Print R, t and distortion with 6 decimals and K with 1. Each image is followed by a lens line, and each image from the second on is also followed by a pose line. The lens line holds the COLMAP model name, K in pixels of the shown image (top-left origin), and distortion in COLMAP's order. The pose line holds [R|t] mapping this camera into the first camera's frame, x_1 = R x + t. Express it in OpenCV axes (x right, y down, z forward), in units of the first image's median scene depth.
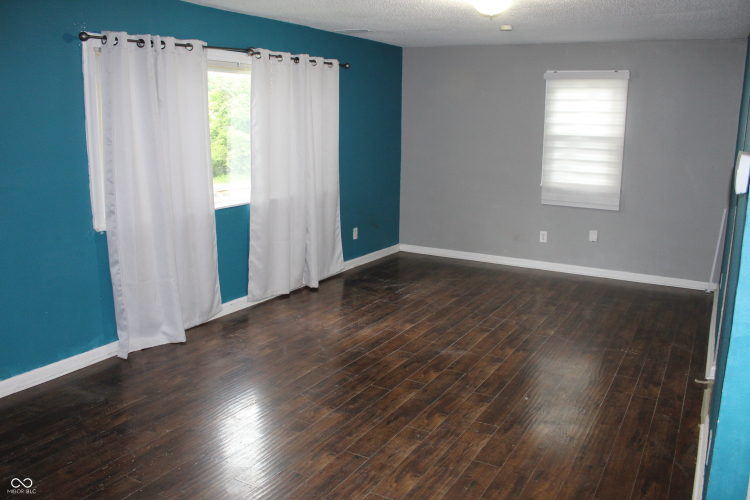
lens RADIAL K [[622.3, 0, 378.5], [0, 622.3, 248.2], [0, 0, 1]] dist [-0.159758, 0.147666]
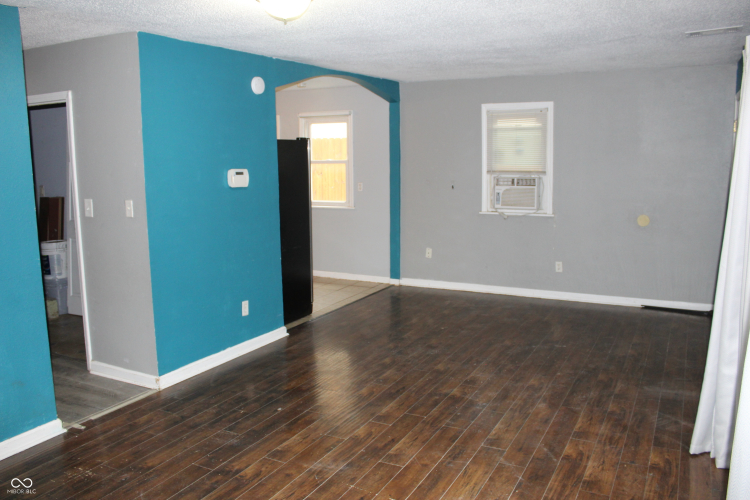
lens RADIAL K [[622.3, 0, 378.5], [0, 622.3, 248.2], [0, 0, 1]] dist [-0.159758, 0.147666]
pose [[-0.999413, 0.005443, -0.033815, 0.083275], [-0.006450, 0.939718, 0.341889, -0.325170], [0.033638, 0.341906, -0.939132, 1.584091]]
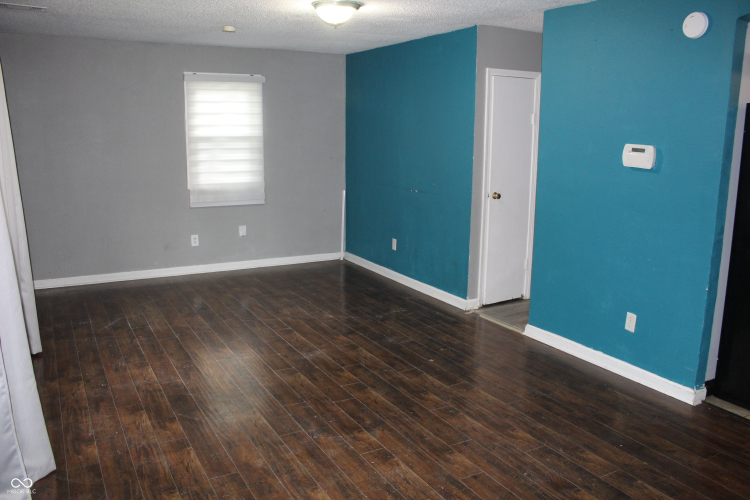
lens RADIAL K [[622.3, 0, 378.5], [0, 622.3, 248.2], [0, 0, 1]] dist [-0.159758, 0.147666]
pose [[0.519104, -0.170987, 0.837433, -0.630465], [0.168857, 0.980991, 0.095629, -0.078946], [-0.837865, 0.091765, 0.538108, 0.349837]]
